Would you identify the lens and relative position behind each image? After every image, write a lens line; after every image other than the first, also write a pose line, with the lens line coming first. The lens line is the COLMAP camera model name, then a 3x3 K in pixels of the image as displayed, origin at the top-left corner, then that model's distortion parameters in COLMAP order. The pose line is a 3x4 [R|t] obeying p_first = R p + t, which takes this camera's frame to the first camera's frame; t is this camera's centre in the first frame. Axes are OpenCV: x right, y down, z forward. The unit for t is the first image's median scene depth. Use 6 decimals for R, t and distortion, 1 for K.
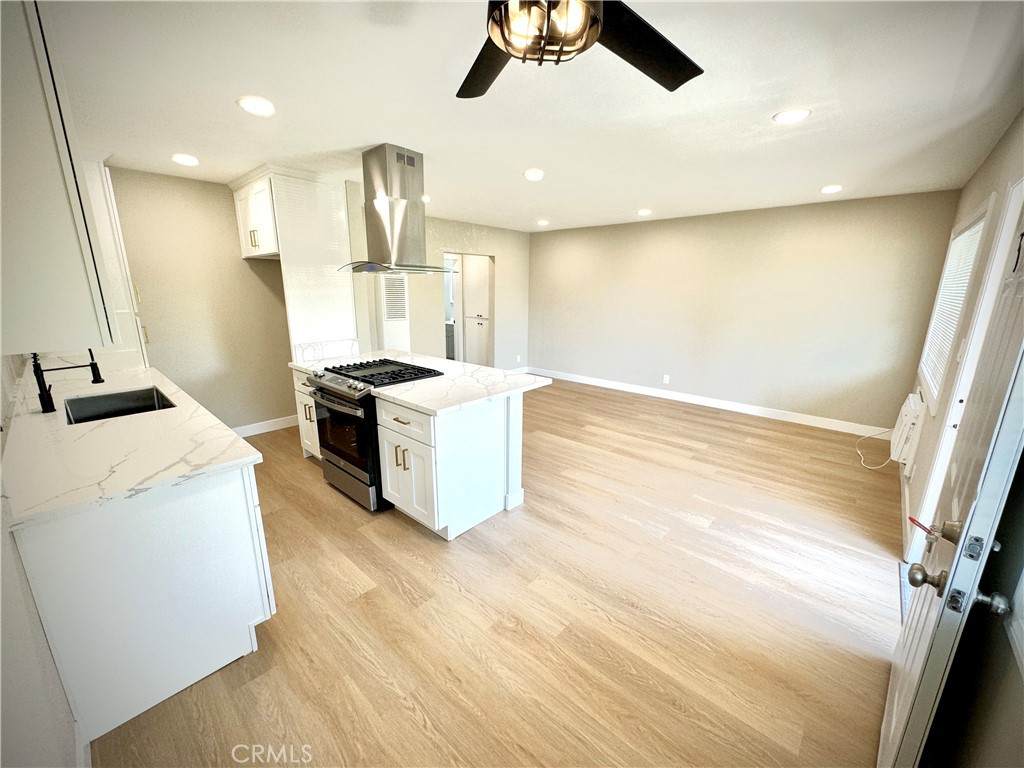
lens RADIAL K [[409.2, 0, 513.7], [0, 409.2, 384.5], [0, 0, 1]] dist [-0.002065, 0.000155]
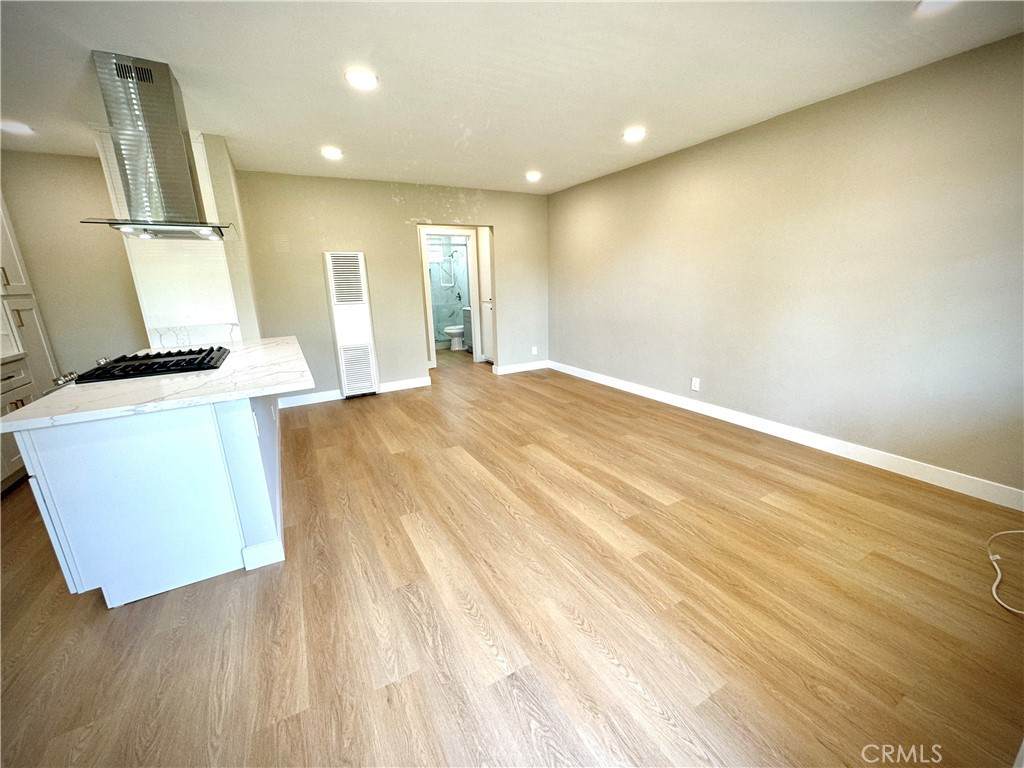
lens RADIAL K [[409.2, 0, 513.3], [0, 409.2, 385.9], [0, 0, 1]] dist [-0.002065, 0.000155]
pose [[0.945733, 0.046173, -0.321649, 0.511983], [-0.038317, 0.998793, 0.030716, -0.031876], [0.322679, -0.016725, 0.946361, 0.419540]]
